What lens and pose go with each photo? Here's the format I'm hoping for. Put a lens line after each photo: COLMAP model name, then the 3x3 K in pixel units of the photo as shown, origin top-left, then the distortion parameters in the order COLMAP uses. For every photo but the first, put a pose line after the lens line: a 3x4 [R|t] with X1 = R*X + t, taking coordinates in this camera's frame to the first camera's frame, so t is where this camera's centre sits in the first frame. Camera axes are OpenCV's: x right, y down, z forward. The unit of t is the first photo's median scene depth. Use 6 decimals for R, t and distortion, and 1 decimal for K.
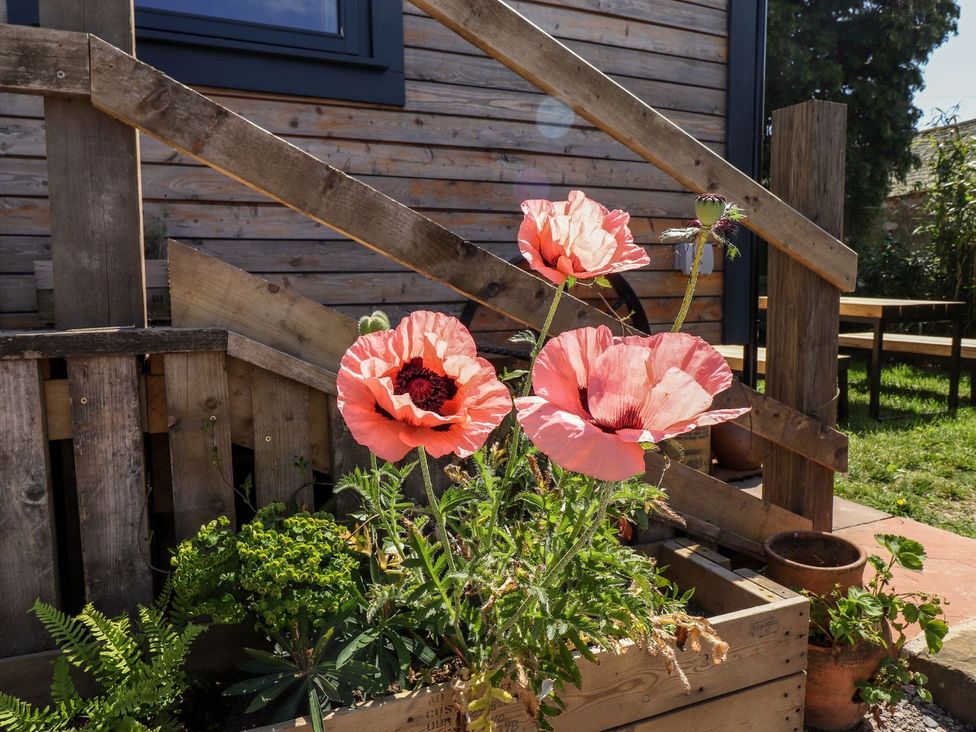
lens RADIAL K [[678.6, 0, 484.7], [0, 678.6, 344.7], [0, 0, 1]] dist [0.011595, -0.011156]
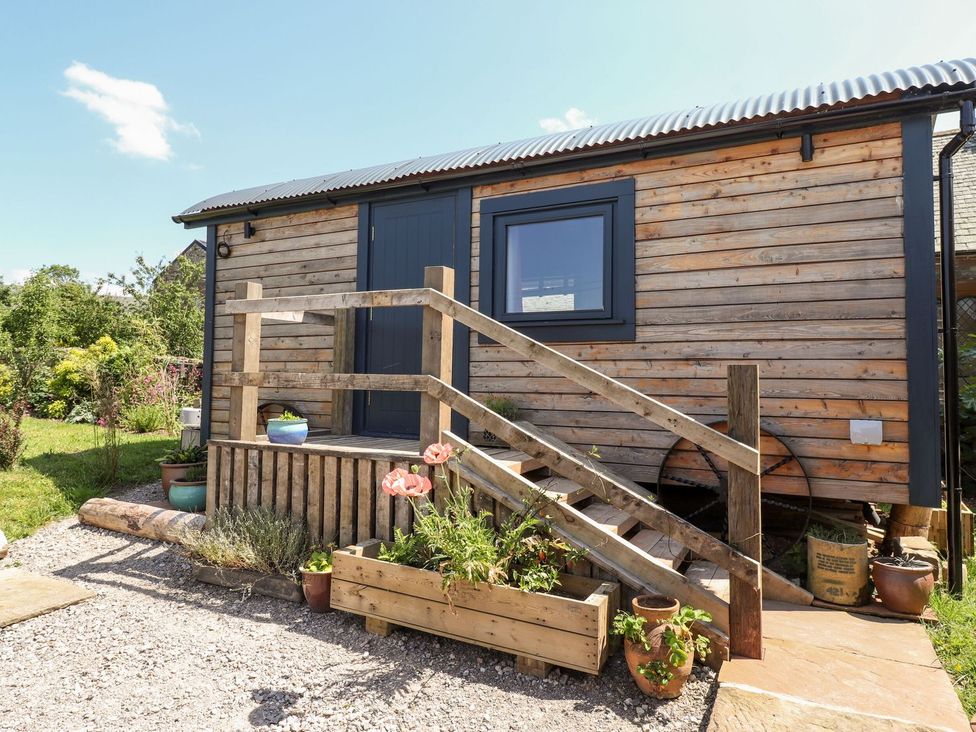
lens RADIAL K [[630.7, 0, 486.0], [0, 630.7, 356.3], [0, 0, 1]] dist [0.003548, -0.004620]
pose [[0.623289, -0.008793, -0.781942, 0.936637], [-0.087676, 0.992846, -0.081051, -0.128239], [0.777061, 0.119076, 0.618059, -0.358021]]
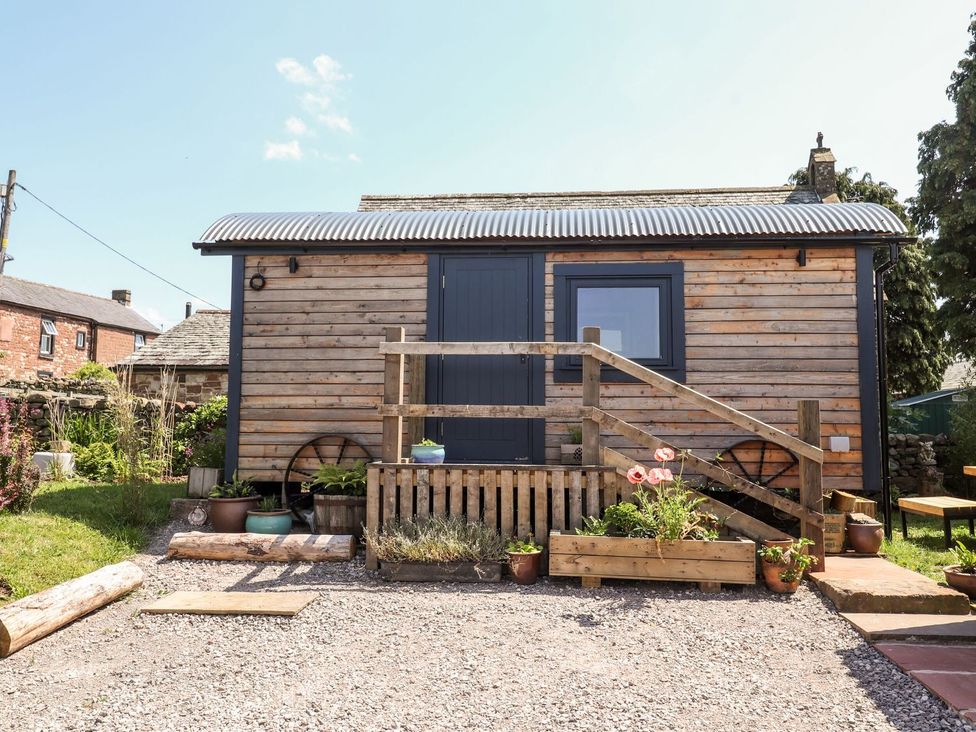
lens RADIAL K [[872.1, 0, 485.2], [0, 872.1, 358.5], [0, 0, 1]] dist [0.018039, -0.000197]
pose [[0.875140, -0.019330, -0.483484, 0.763780], [-0.060033, 0.987144, -0.148131, 0.080524], [0.480131, 0.158660, 0.862729, -2.068078]]
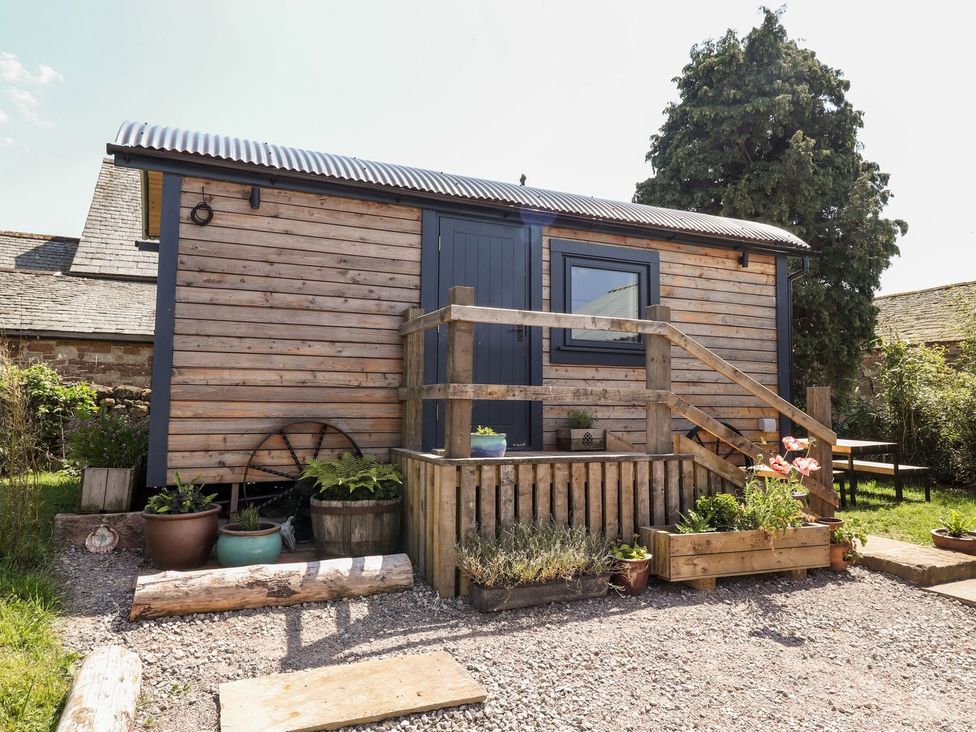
lens RADIAL K [[678.6, 0, 488.6], [0, 678.6, 350.4], [0, 0, 1]] dist [0.011595, -0.011156]
pose [[0.999604, 0.024947, 0.013054, -0.782897], [-0.022407, 0.985584, -0.167698, 0.034677], [-0.017050, 0.167339, 0.985752, -1.506461]]
